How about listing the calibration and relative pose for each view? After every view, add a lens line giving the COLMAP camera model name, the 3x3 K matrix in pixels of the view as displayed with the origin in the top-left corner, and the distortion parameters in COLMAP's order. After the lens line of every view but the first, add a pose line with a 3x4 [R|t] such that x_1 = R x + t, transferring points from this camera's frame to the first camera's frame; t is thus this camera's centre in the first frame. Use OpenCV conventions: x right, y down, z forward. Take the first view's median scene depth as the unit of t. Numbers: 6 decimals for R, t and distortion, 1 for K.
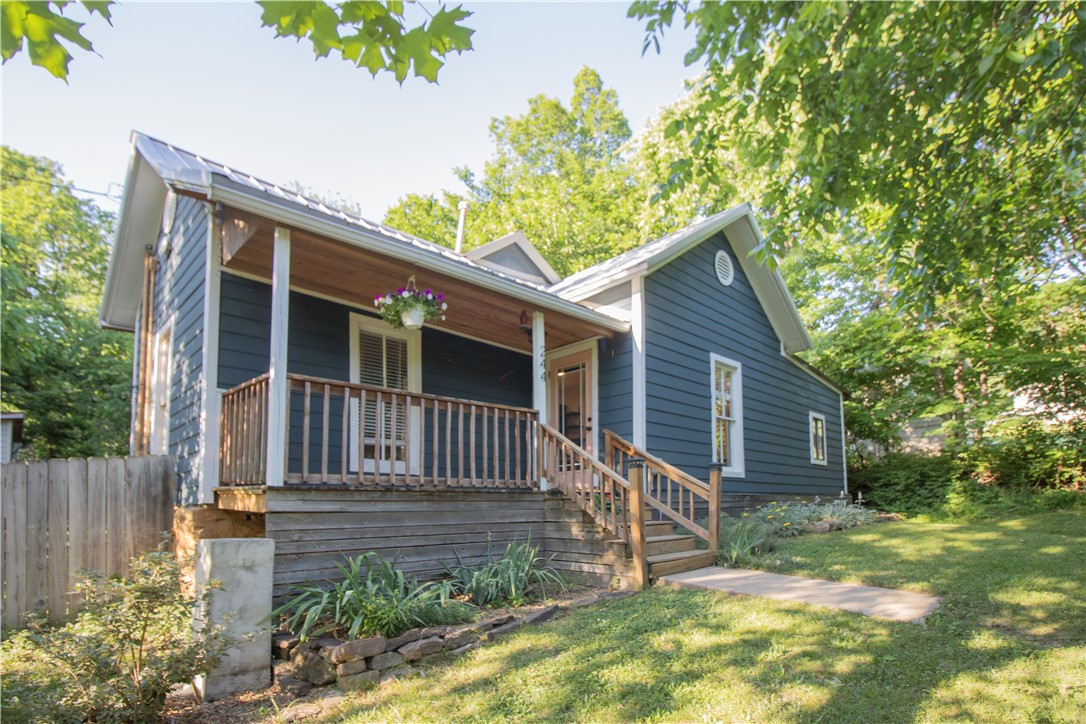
lens RADIAL K [[505.9, 0, 475.6], [0, 505.9, 376.0], [0, 0, 1]] dist [-0.005190, -0.000839]
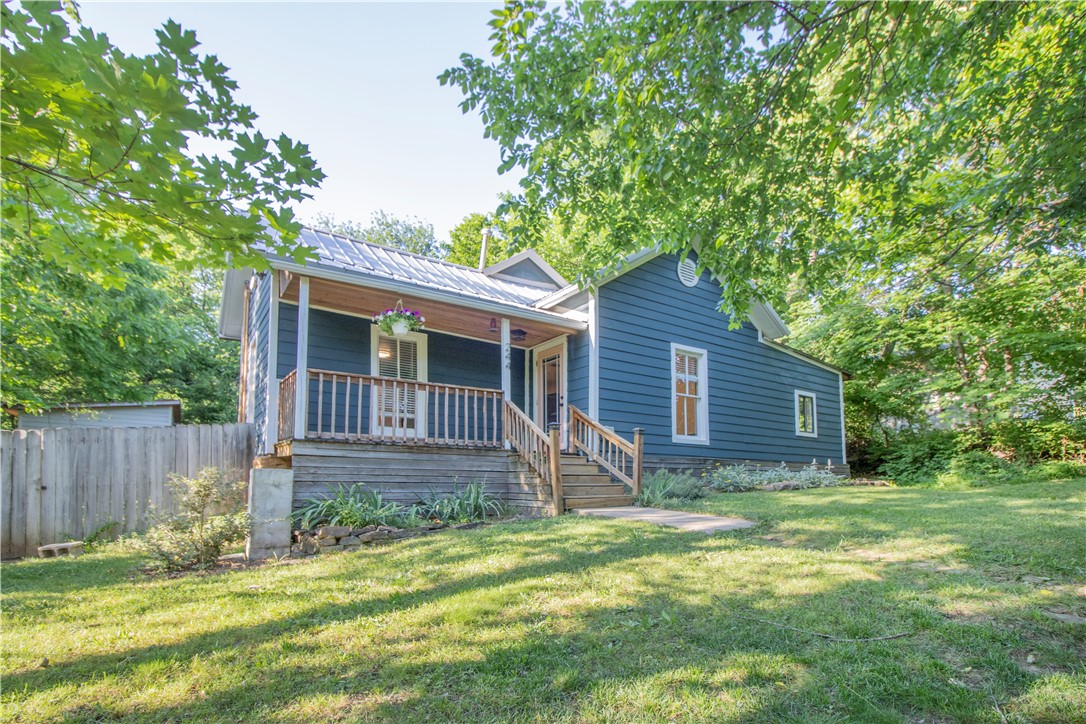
lens RADIAL K [[506.6, 0, 546.2], [0, 506.6, 358.0], [0, 0, 1]] dist [-0.000168, -0.000559]
pose [[0.990178, -0.024328, -0.137680, 0.401350], [0.022845, 0.999663, -0.012343, -0.000834], [0.137934, 0.009076, 0.990400, -0.320976]]
